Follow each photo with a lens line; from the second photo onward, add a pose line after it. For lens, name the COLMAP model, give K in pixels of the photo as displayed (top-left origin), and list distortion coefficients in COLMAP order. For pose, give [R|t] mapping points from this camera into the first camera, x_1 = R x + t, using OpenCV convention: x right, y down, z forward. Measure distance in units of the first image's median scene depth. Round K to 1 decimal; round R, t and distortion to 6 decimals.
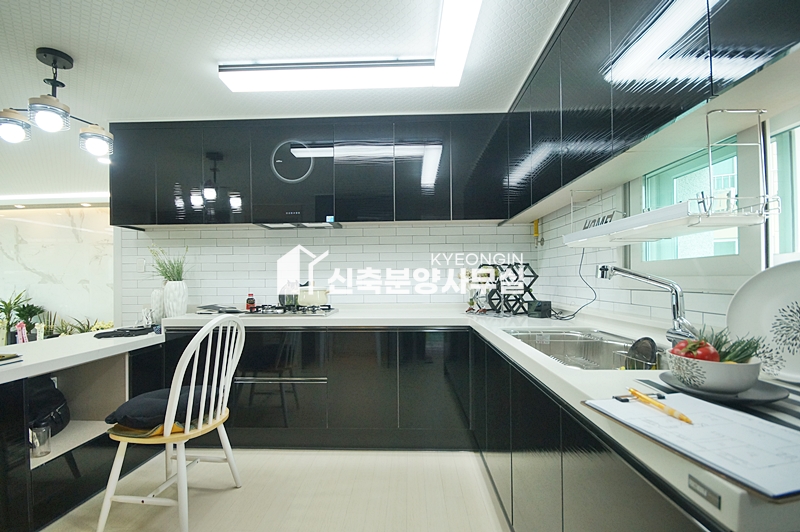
lens RADIAL K [[347.5, 0, 400.0], [0, 347.5, 275.8], [0, 0, 1]] dist [0.001694, -0.012508]
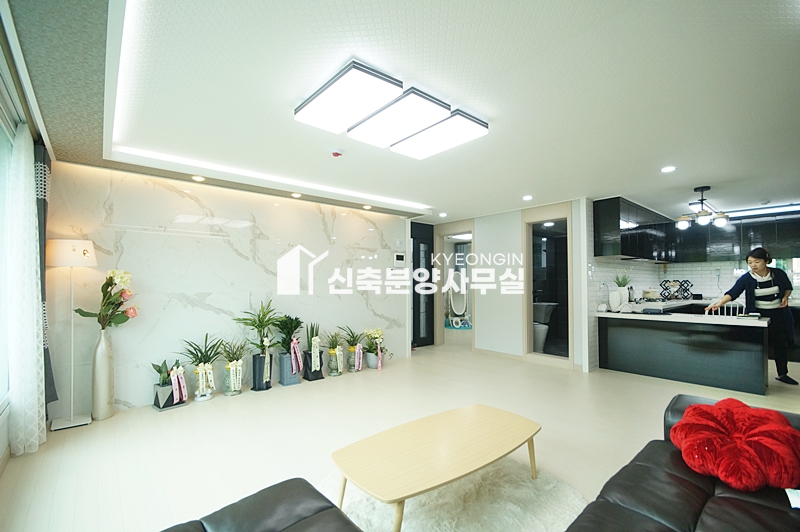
lens RADIAL K [[351.8, 0, 396.3], [0, 351.8, 279.2], [0, 0, 1]] dist [-0.013289, 0.000254]
pose [[0.749516, 0.017387, 0.661758, -2.761558], [-0.009324, 0.999833, -0.015710, 0.013799], [-0.661920, 0.005605, 0.749553, 0.405019]]
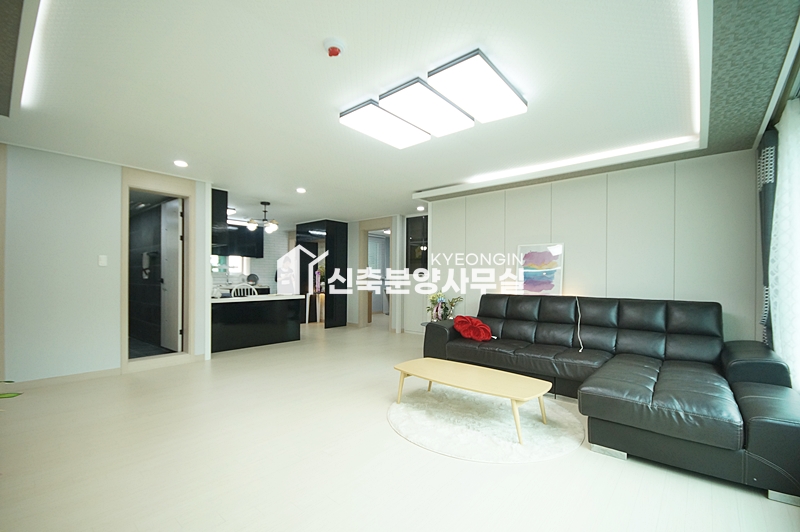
lens RADIAL K [[347.5, 0, 400.0], [0, 347.5, 275.8], [0, 0, 1]] dist [0.001694, -0.012508]
pose [[-0.775133, 0.002328, 0.631794, -2.713566], [-0.002865, 0.999970, -0.007199, 0.035763], [-0.631792, -0.007390, -0.775103, 1.839895]]
